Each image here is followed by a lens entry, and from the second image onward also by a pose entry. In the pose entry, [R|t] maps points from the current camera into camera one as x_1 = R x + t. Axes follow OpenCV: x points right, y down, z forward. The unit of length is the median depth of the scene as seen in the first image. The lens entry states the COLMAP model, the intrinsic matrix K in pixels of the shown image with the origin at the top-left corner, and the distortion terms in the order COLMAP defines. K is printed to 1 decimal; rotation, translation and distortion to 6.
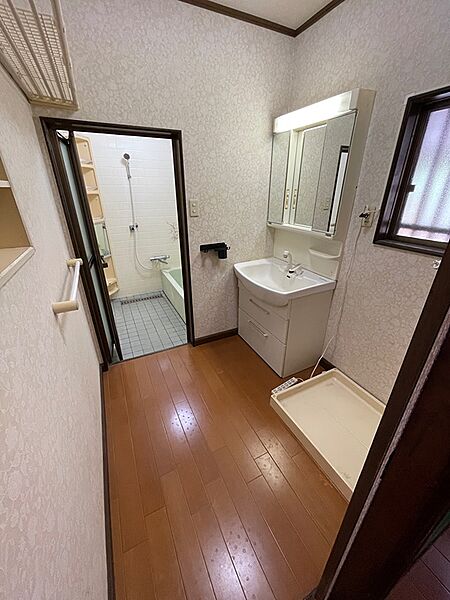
lens RADIAL K [[243.4, 0, 226.7], [0, 243.4, 300.9], [0, 0, 1]] dist [-0.001078, 0.000534]
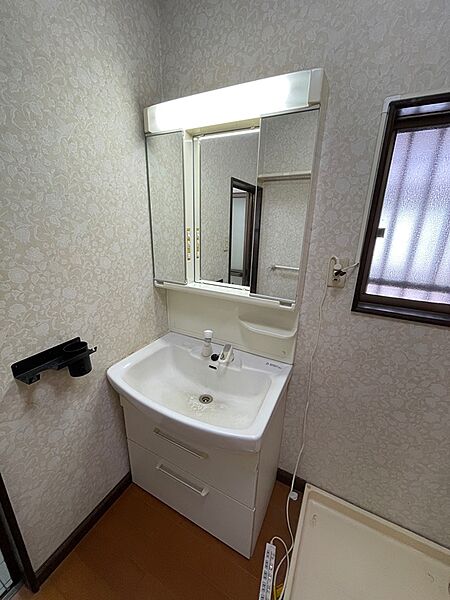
lens RADIAL K [[243.4, 0, 225.0], [0, 243.4, 298.9], [0, 0, 1]] dist [-0.001078, 0.000534]
pose [[0.807858, -0.156748, 0.568151, -0.038771], [0.225088, 0.972970, -0.051620, -0.240323], [-0.544702, 0.169586, 0.821304, 0.491633]]
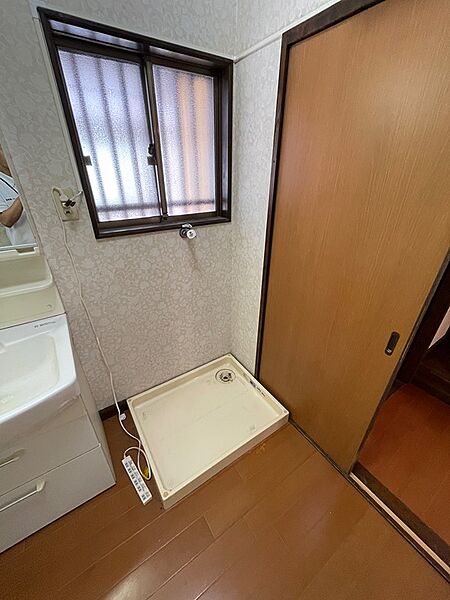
lens RADIAL K [[243.4, 0, 227.7], [0, 243.4, 298.5], [0, 0, 1]] dist [-0.001078, 0.000534]
pose [[-0.126832, -0.470636, 0.873164, -0.125886], [0.415461, 0.774134, 0.477607, -0.217975], [-0.900725, 0.423341, 0.097346, 0.503322]]
